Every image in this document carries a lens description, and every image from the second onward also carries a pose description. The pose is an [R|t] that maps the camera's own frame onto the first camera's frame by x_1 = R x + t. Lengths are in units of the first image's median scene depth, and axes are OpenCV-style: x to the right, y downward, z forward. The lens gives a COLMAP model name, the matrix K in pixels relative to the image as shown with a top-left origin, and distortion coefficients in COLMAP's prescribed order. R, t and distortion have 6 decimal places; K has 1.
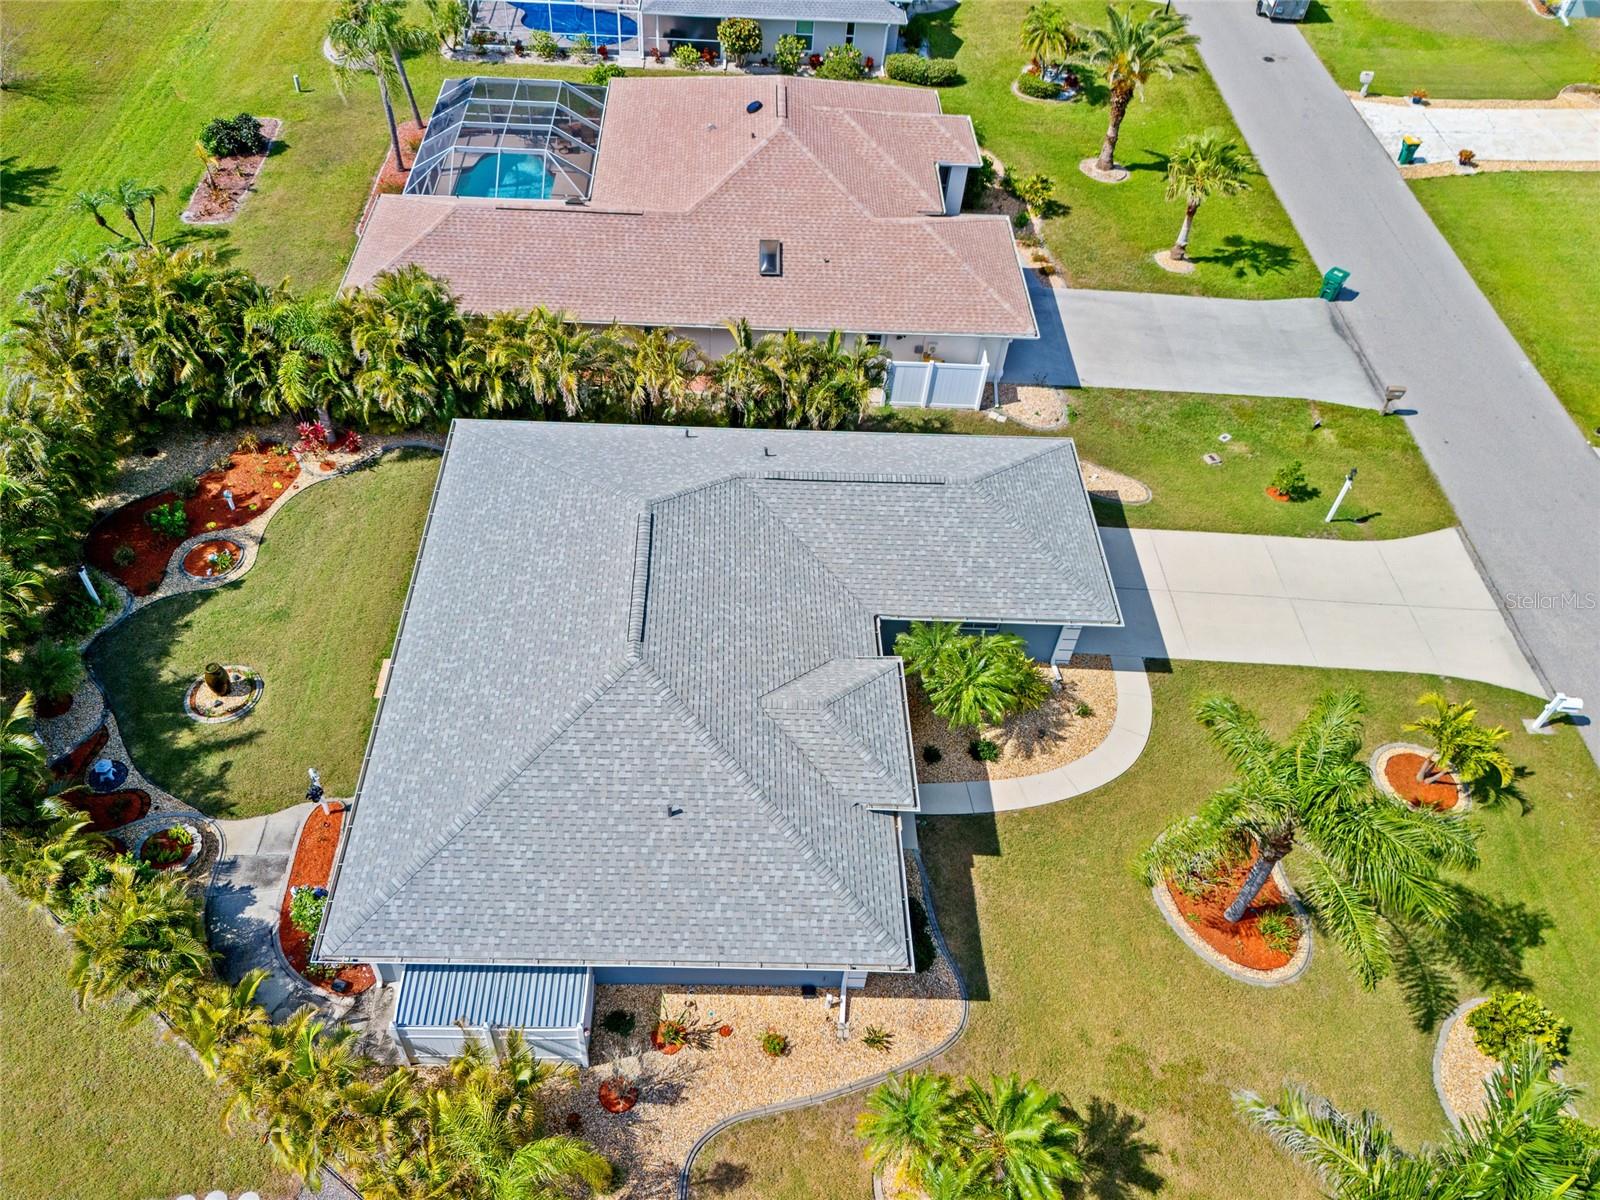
lens RADIAL K [[1230.6, 0, 753.9], [0, 1230.6, 607.0], [0, 0, 1]] dist [0.045708, -0.031181]
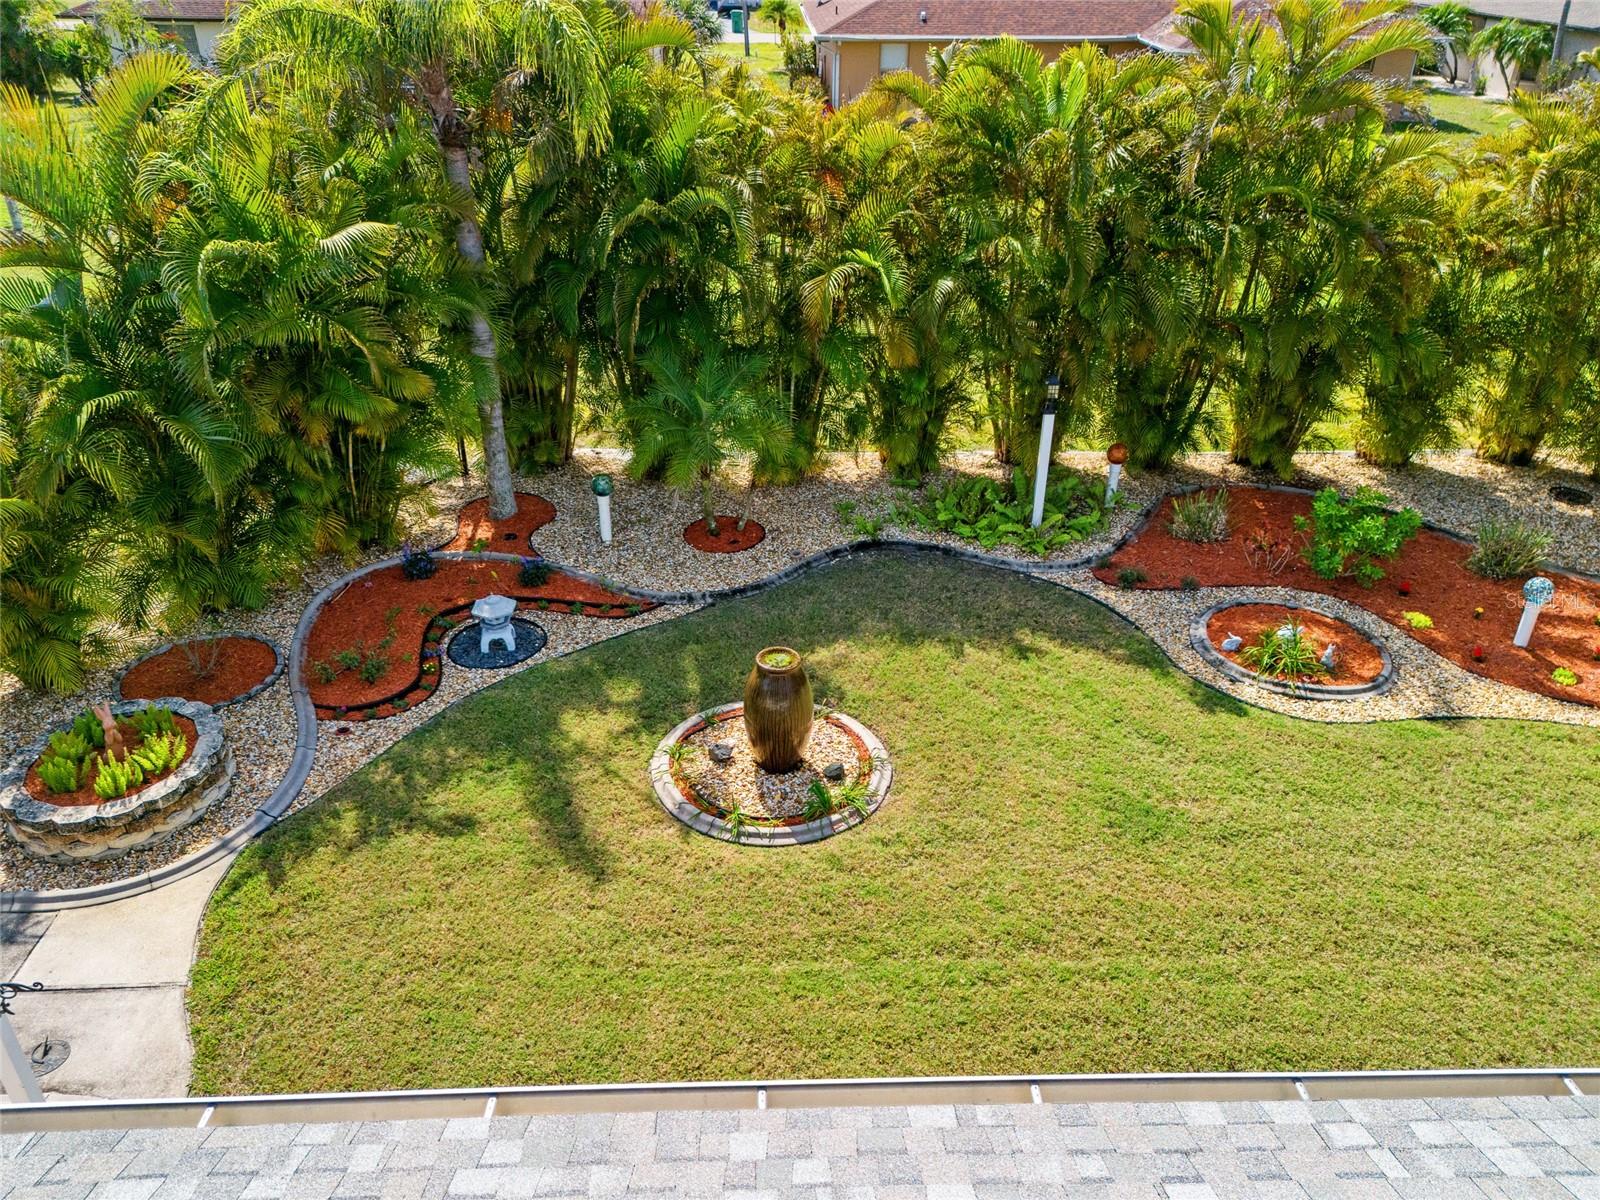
lens RADIAL K [[1193.2, 0, 802.0], [0, 1193.2, 574.1], [0, 0, 1]] dist [0.074328, -0.076570]
pose [[0.045904, 0.437933, -0.897835, -0.183759], [-0.741303, 0.617392, 0.263242, -0.042387], [0.669599, 0.653484, 0.352982, 0.877787]]
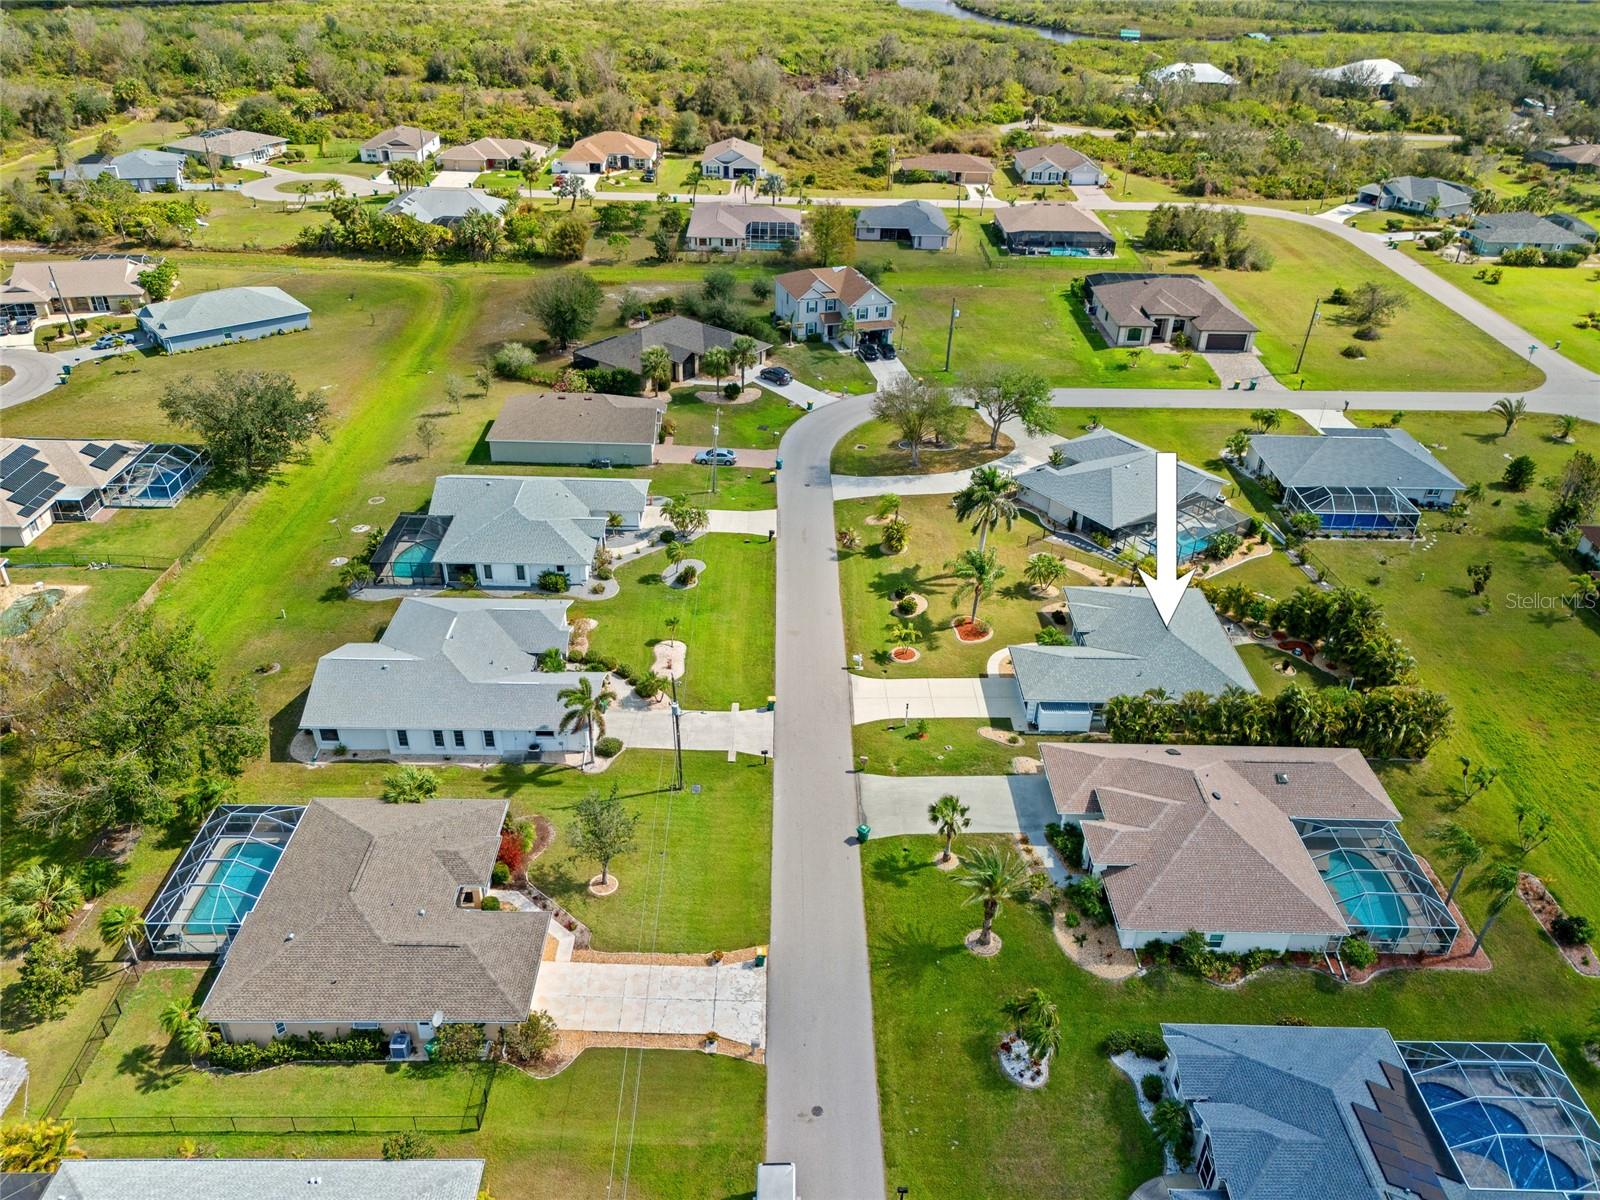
lens RADIAL K [[1193.2, 0, 802.0], [0, 1193.2, 574.1], [0, 0, 1]] dist [0.074328, -0.076570]
pose [[-0.997867, -0.055508, -0.034361, 0.939377], [-0.045524, 0.214411, 0.975682, -2.980409], [-0.046791, 0.975165, -0.216480, 1.506129]]
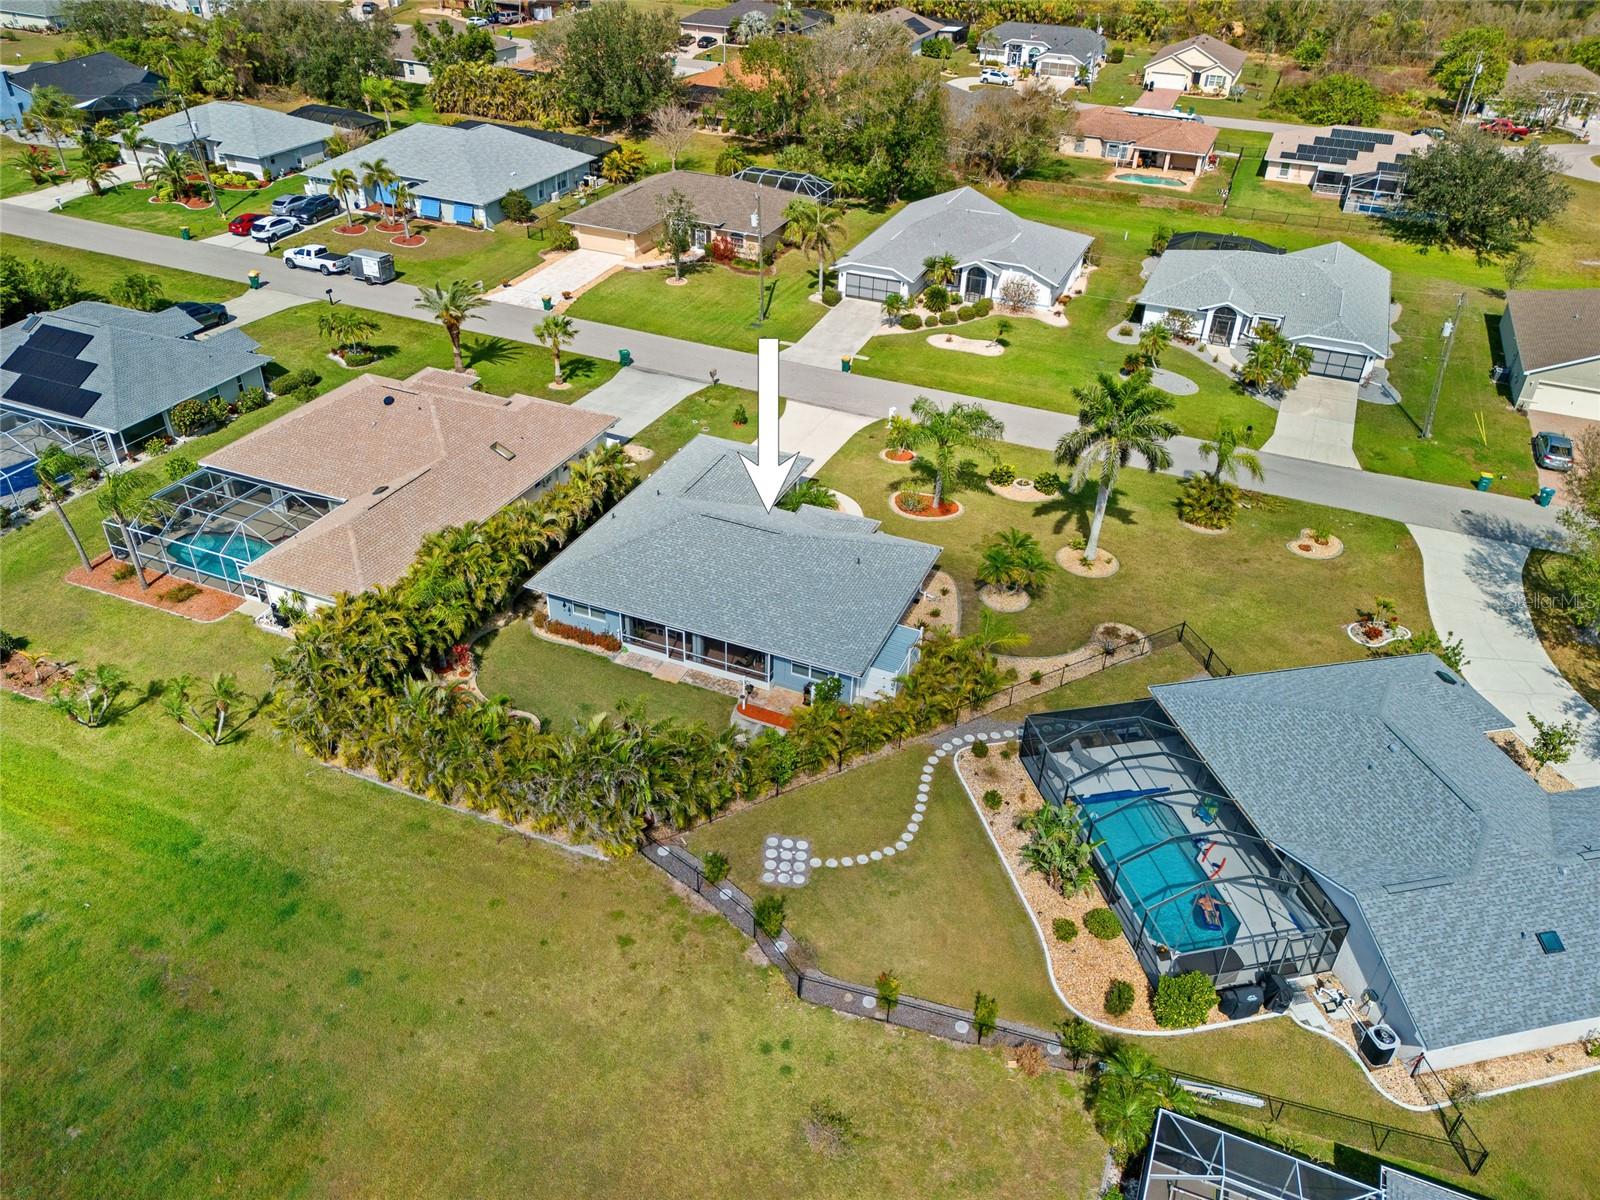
lens RADIAL K [[1193.2, 0, 802.0], [0, 1193.2, 574.1], [0, 0, 1]] dist [0.074328, -0.076570]
pose [[0.388394, -0.522773, 0.758853, -1.456854], [0.669151, 0.726183, 0.157784, -0.189206], [-0.633551, 0.446505, 0.631859, -0.256952]]
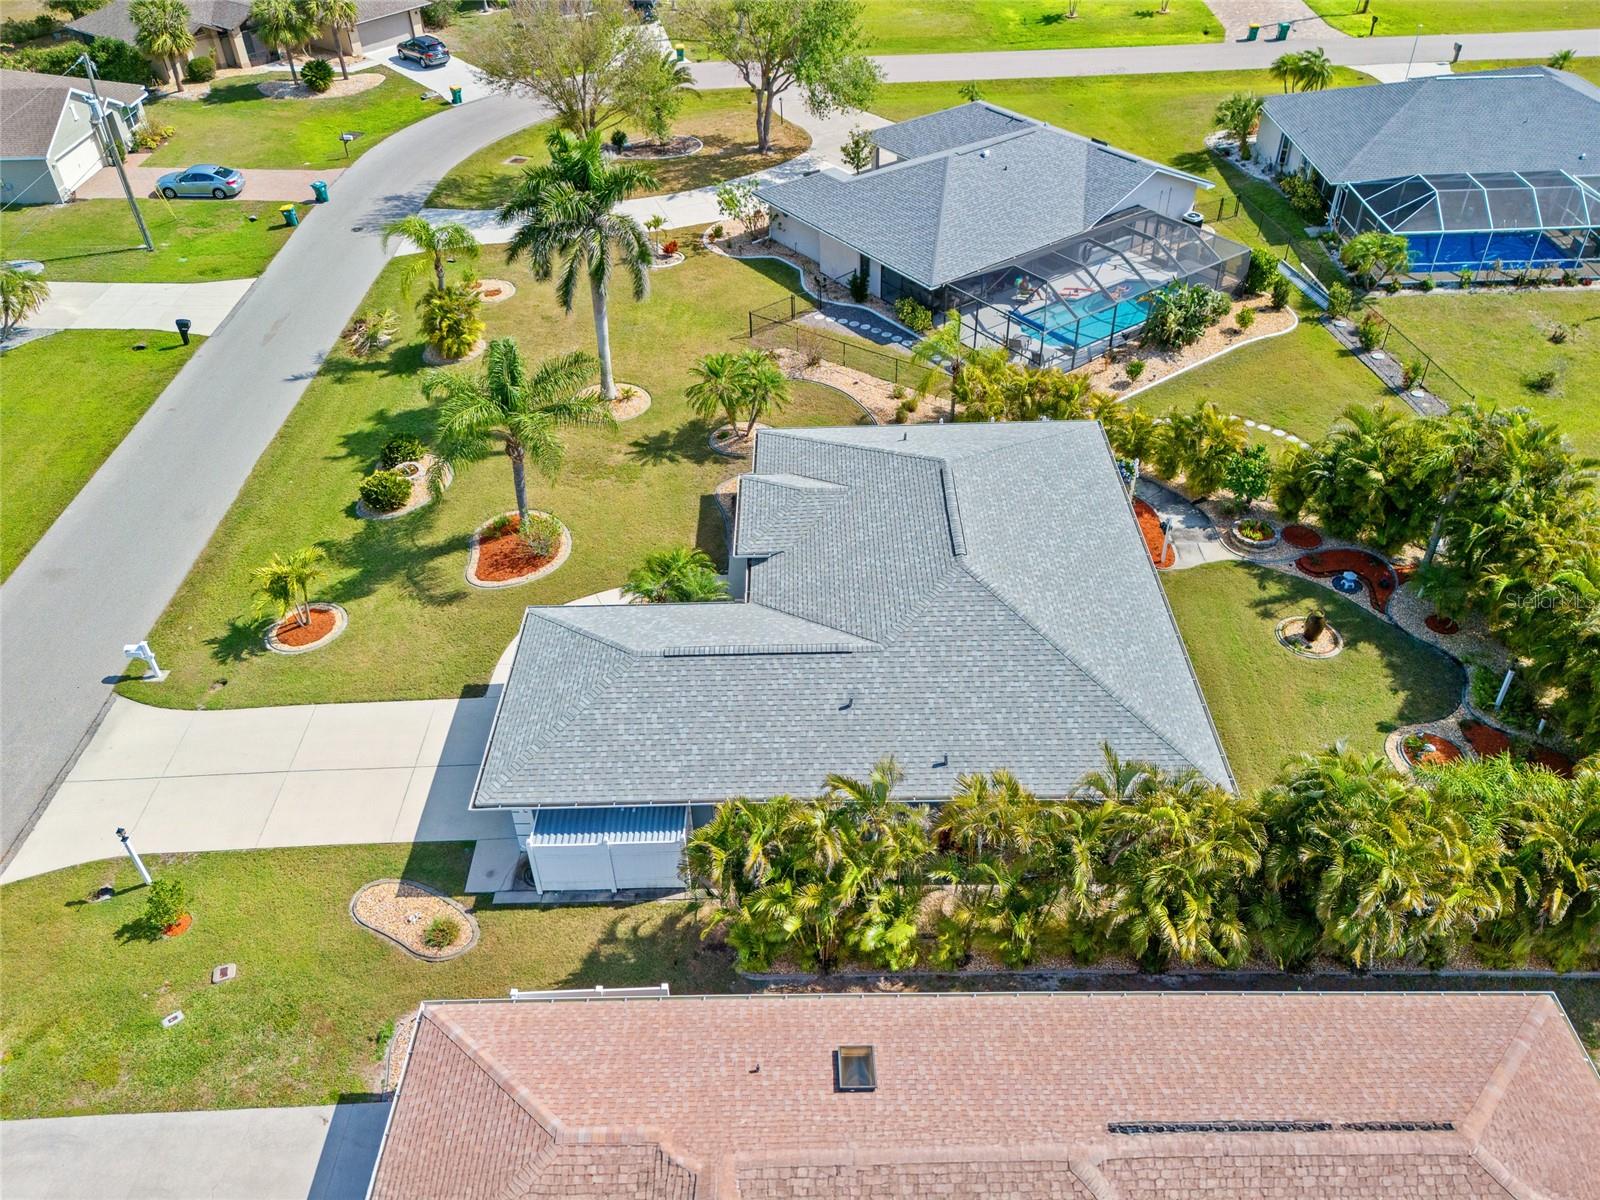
lens RADIAL K [[1245.2, 0, 794.6], [0, 1245.2, 527.7], [0, 0, 1]] dist [0.048584, -0.004350]
pose [[-0.999857, -0.016870, -0.000886, 0.057685], [-0.002784, 0.112801, 0.993614, -1.120867], [-0.016662, 0.993474, -0.112831, 1.049234]]
